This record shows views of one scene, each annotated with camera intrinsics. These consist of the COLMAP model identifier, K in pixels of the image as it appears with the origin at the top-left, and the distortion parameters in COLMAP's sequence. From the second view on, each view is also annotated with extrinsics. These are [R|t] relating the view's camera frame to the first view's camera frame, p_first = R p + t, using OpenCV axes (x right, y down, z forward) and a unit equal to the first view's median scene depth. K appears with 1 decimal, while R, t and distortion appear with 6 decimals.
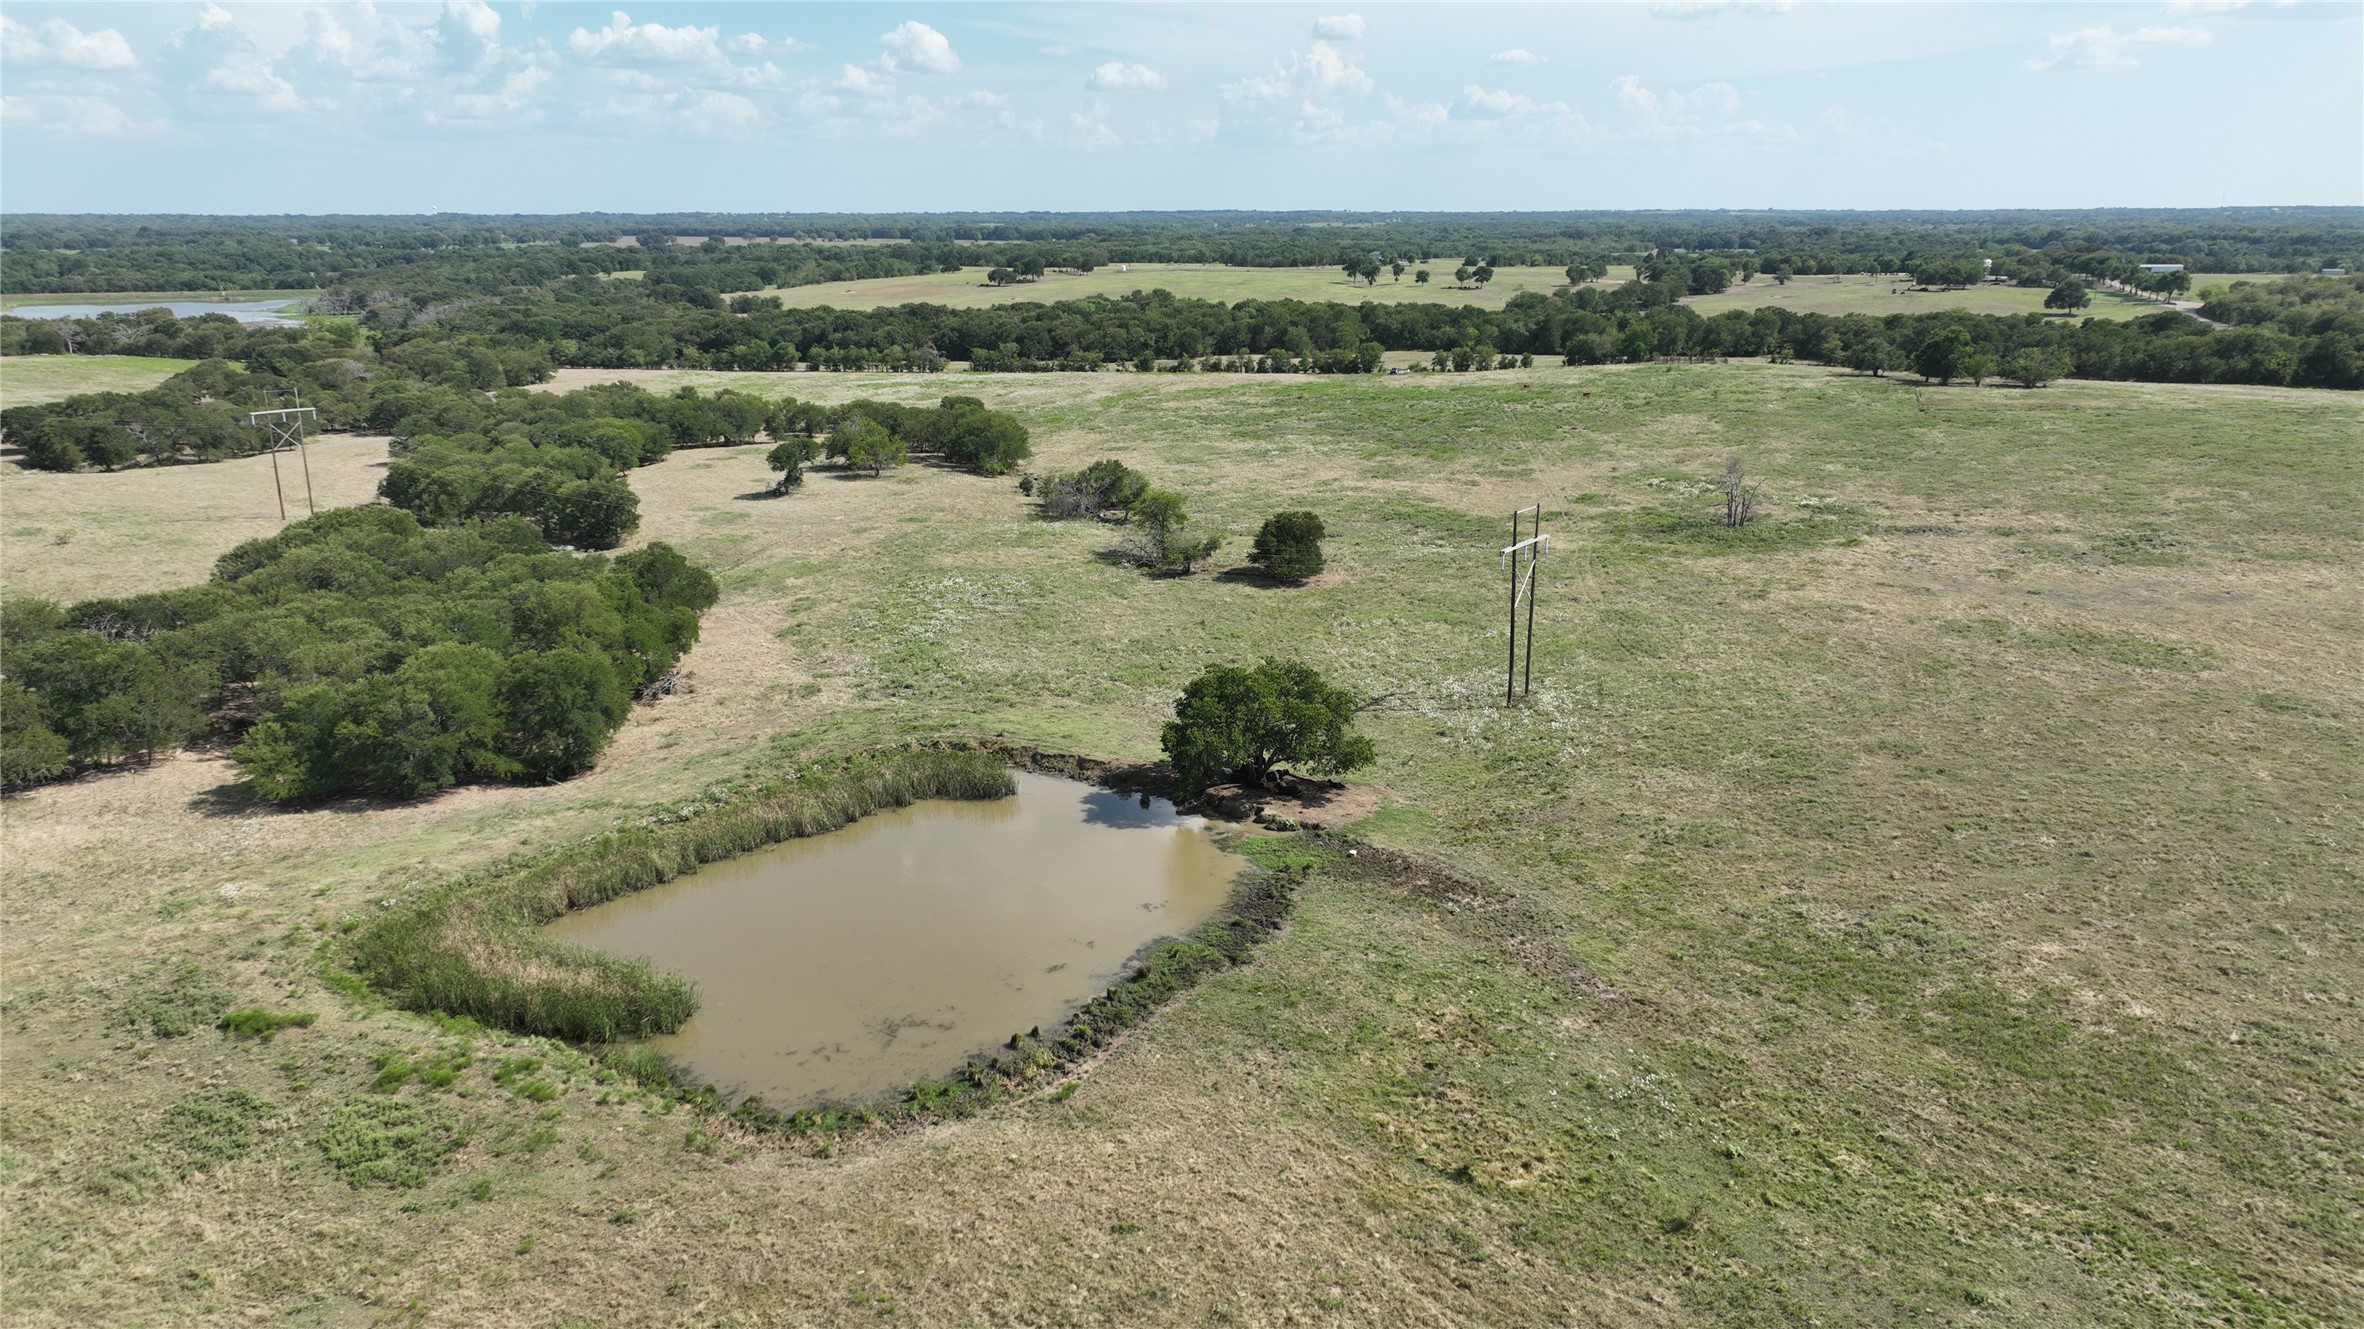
lens RADIAL K [[1657.5, 0, 1185.3], [0, 1657.5, 666.2], [0, 0, 1]] dist [0.001939, 0.007364]
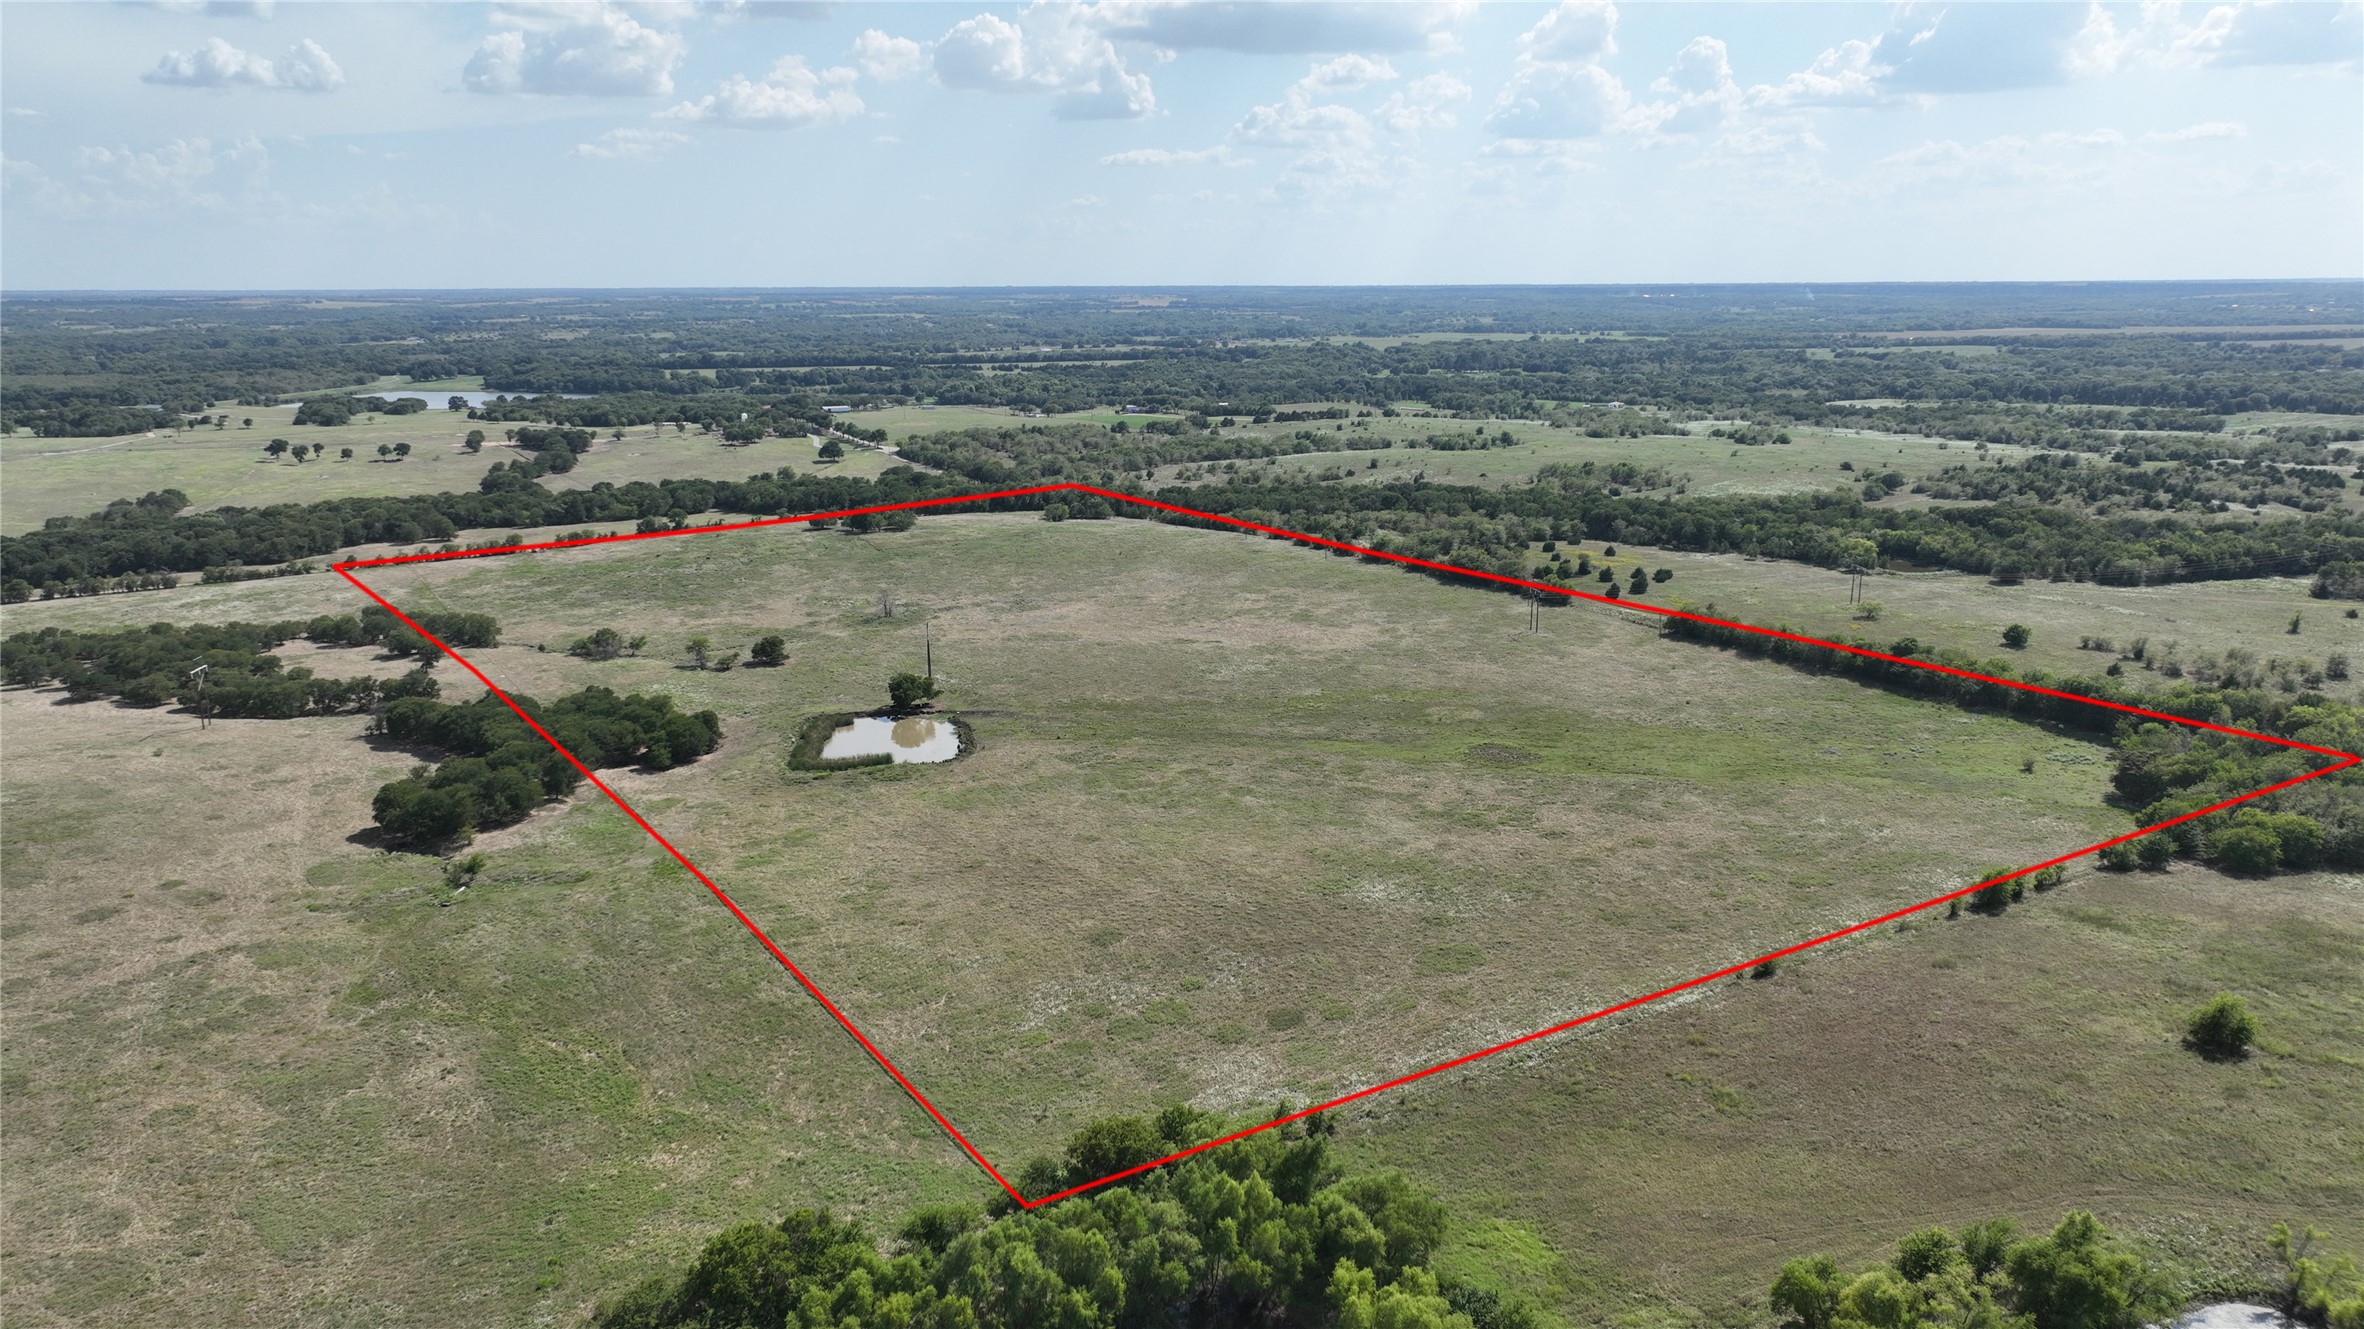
lens RADIAL K [[1654.0, 0, 1182.0], [0, 1654.0, 664.5], [0, 0, 1]] dist [0.005334, 0.007363]
pose [[0.698756, -0.162777, 0.696595, -0.527718], [0.191293, 0.980824, 0.037307, -0.010601], [-0.689309, 0.107185, 0.716494, -0.517495]]
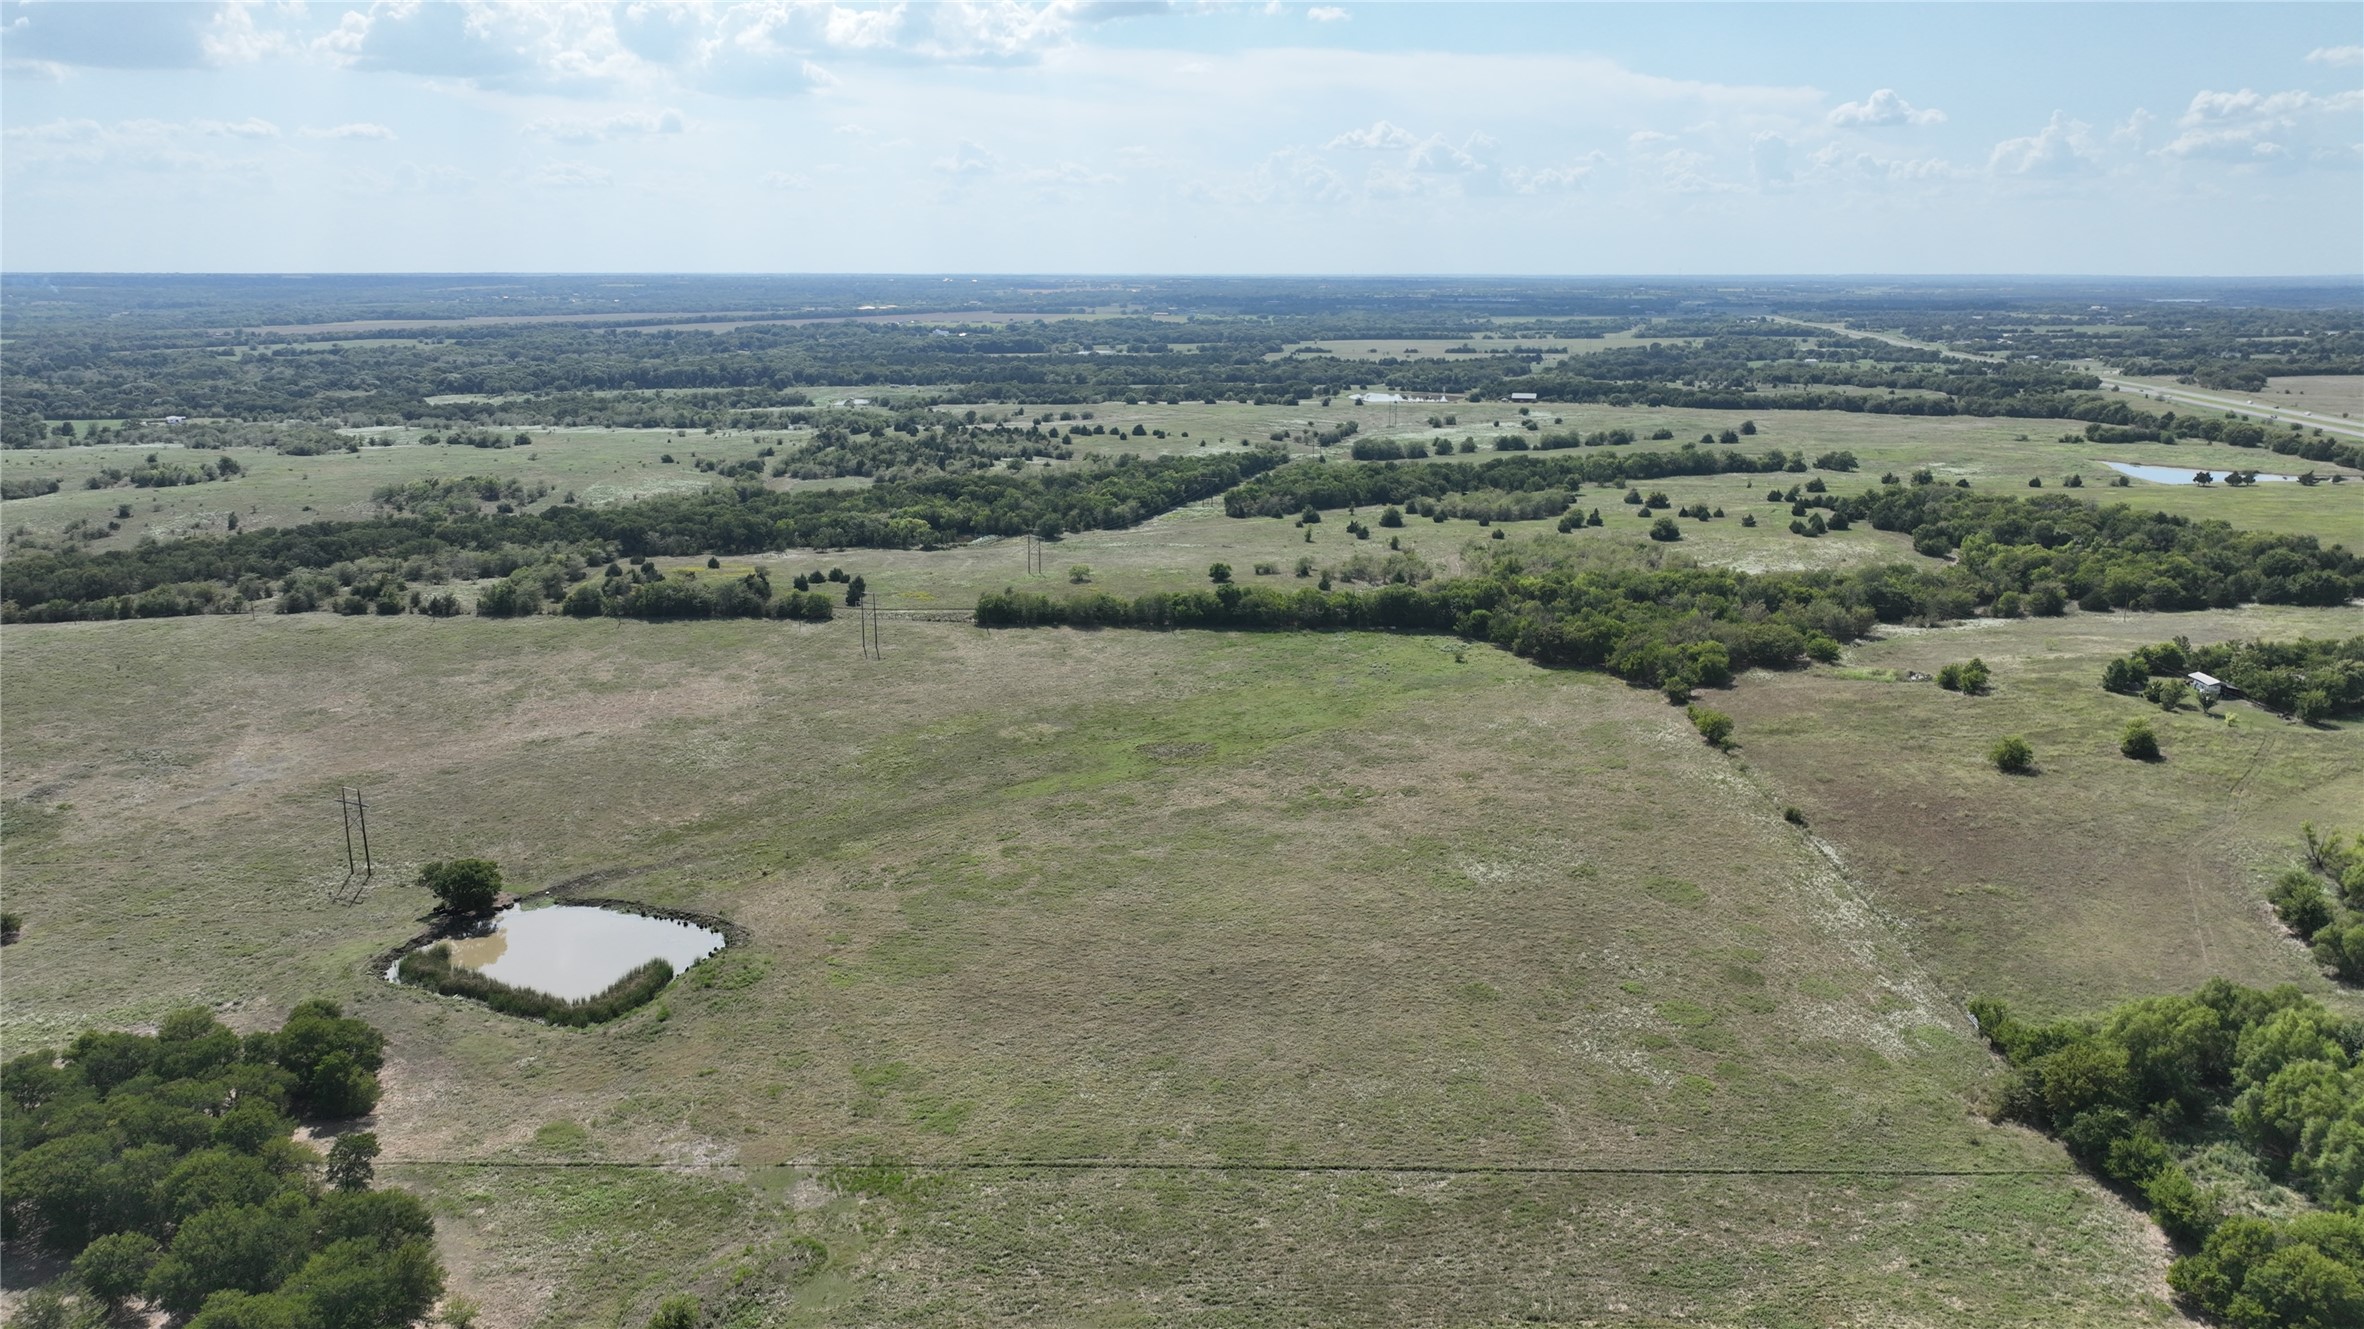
lens RADIAL K [[1656.7, 0, 1186.7], [0, 1656.7, 662.6], [0, 0, 1]] dist [0.000332, 0.014415]
pose [[-0.213269, -0.224305, 0.950896, -0.618813], [0.257834, 0.925862, 0.276227, -0.169321], [-0.942358, 0.304084, -0.139624, 0.059556]]
